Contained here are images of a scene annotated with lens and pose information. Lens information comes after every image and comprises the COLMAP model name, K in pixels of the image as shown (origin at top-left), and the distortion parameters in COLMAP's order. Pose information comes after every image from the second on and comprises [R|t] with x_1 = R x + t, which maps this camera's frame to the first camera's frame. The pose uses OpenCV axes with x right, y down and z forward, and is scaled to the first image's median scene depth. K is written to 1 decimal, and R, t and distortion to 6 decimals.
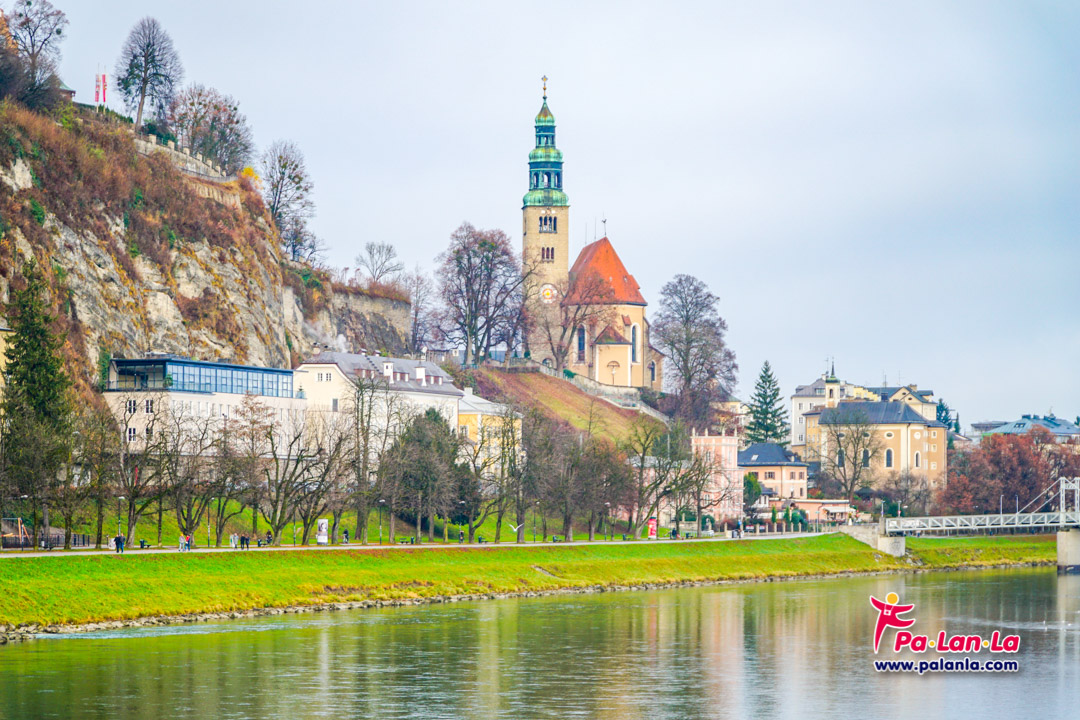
lens RADIAL K [[2922.3, 0, 541.2], [0, 2922.3, 362.1], [0, 0, 1]] dist [-0.520180, 0.000000]
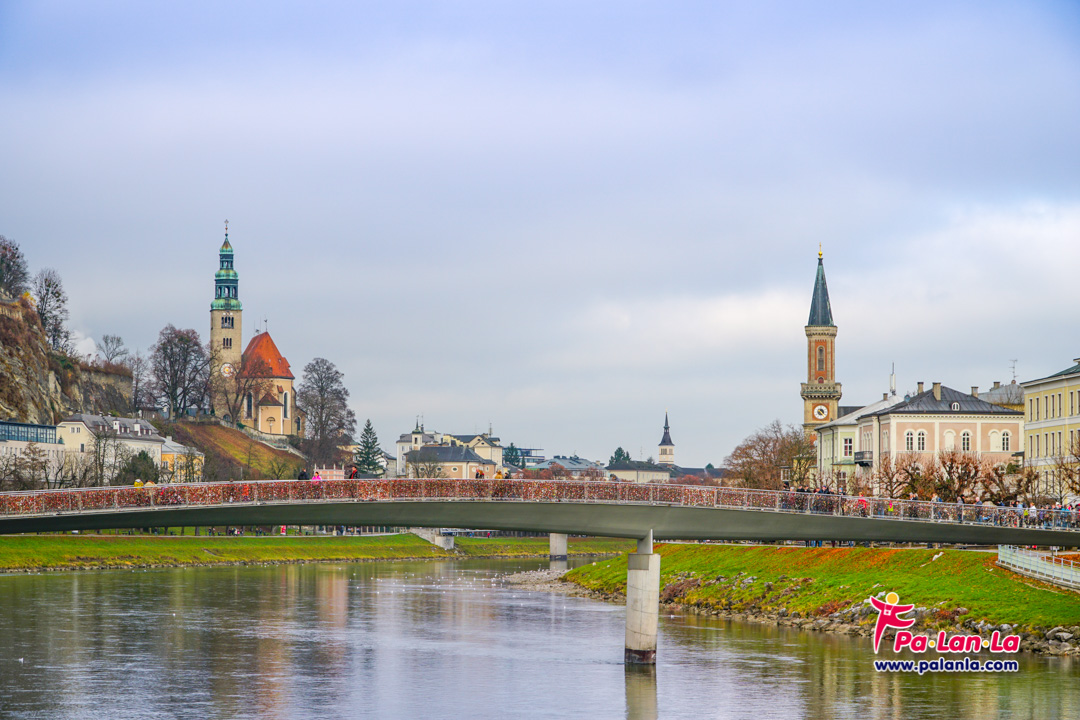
lens RADIAL K [[2639.4, 0, 539.6], [0, 2639.4, 358.6], [0, 0, 1]] dist [-0.392598, 0.000000]
pose [[0.994501, 0.007310, 0.104475, 0.023040], [-0.005740, 0.999866, -0.015323, -0.011322], [-0.104573, 0.014639, 0.994409, -0.356788]]
